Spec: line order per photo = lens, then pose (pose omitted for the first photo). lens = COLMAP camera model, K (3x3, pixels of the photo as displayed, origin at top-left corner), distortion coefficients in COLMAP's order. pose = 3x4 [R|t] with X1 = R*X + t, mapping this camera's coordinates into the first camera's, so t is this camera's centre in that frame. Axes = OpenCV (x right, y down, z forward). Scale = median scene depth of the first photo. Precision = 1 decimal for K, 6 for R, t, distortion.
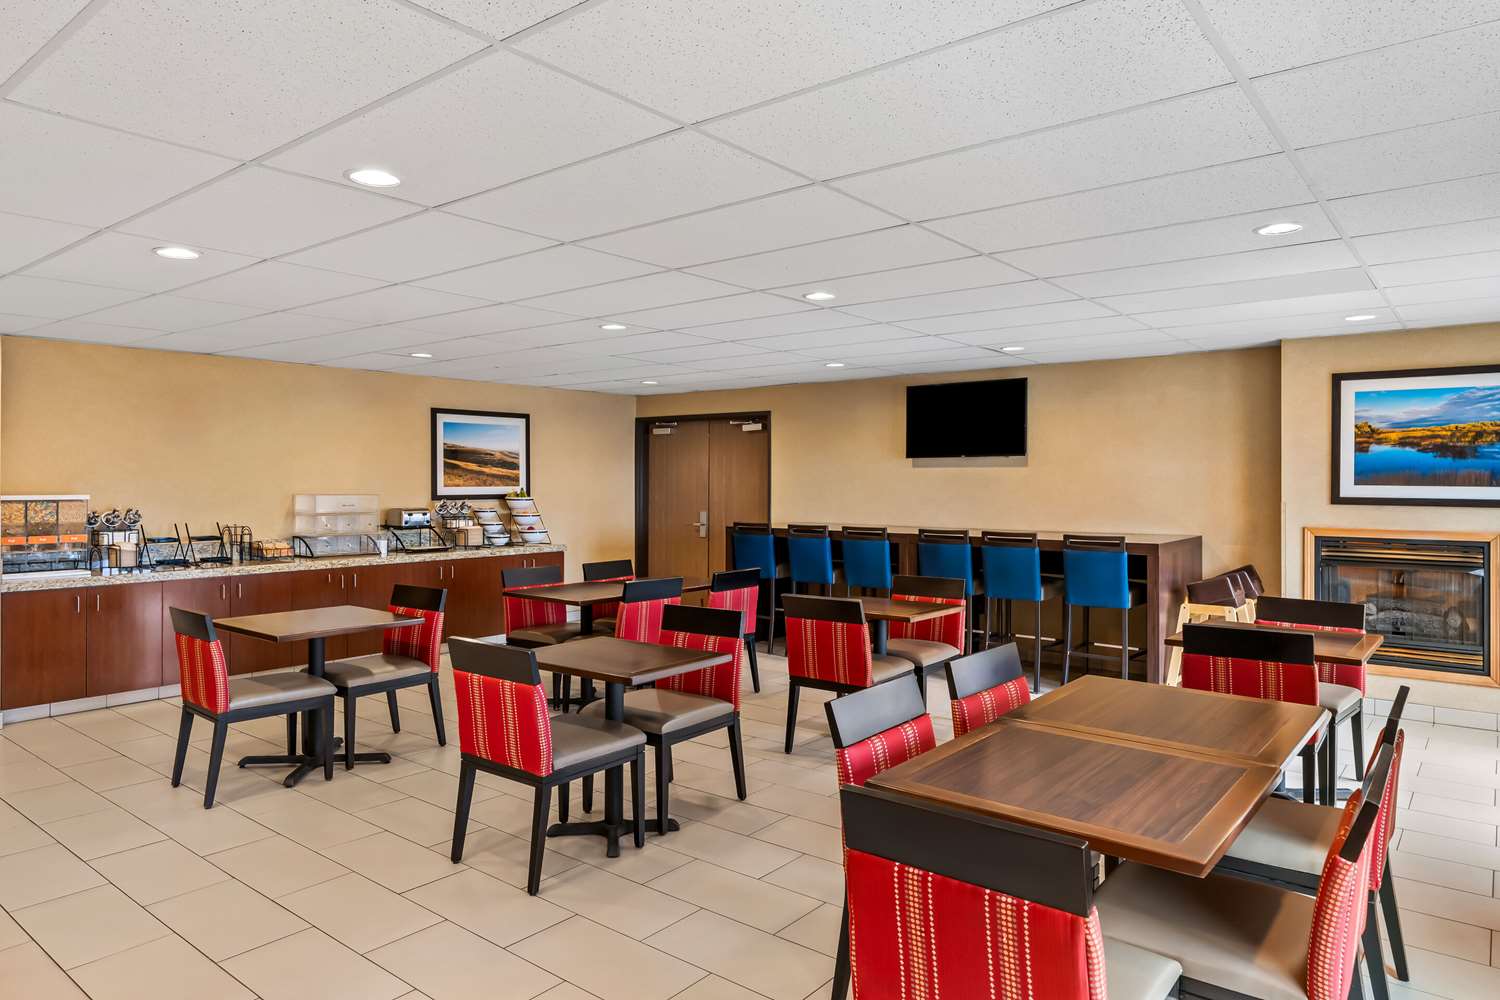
lens RADIAL K [[920.8, 0, 750.0], [0, 920.8, 500.0], [0, 0, 1]] dist [0.004825, 0.000838]
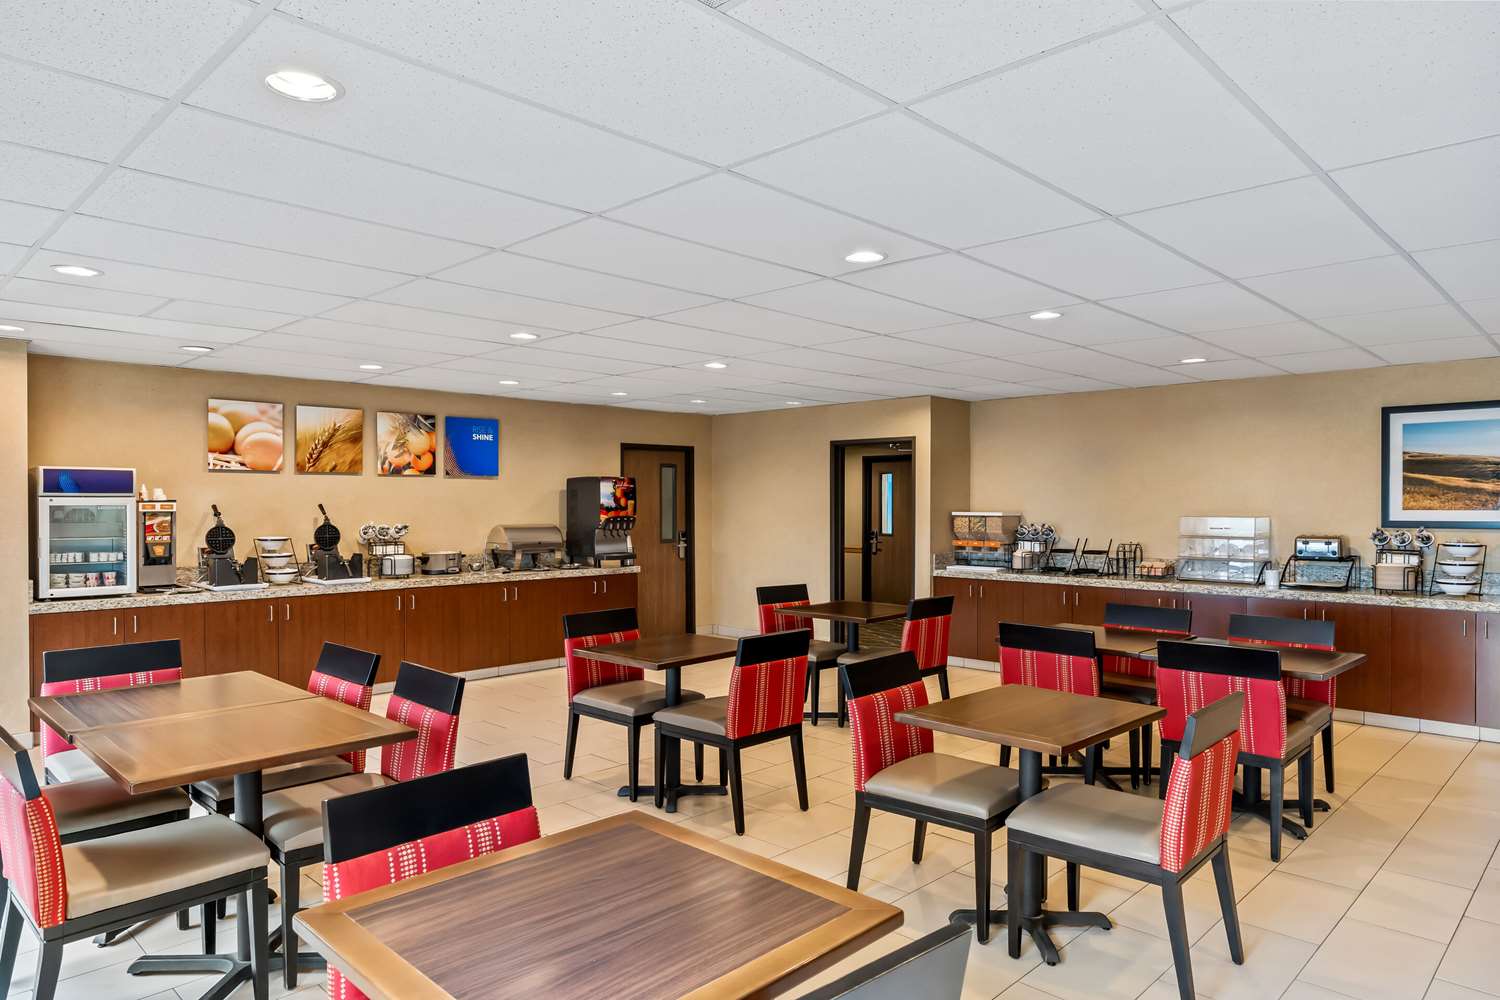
lens RADIAL K [[920.8, 0, 750.0], [0, 920.8, 500.0], [0, 0, 1]] dist [0.004825, 0.000838]
pose [[-0.107720, 0.000443, -0.994181, 0.514335], [-0.017966, 0.999836, 0.002392, -0.015877], [0.994019, 0.018119, -0.107694, 0.597370]]
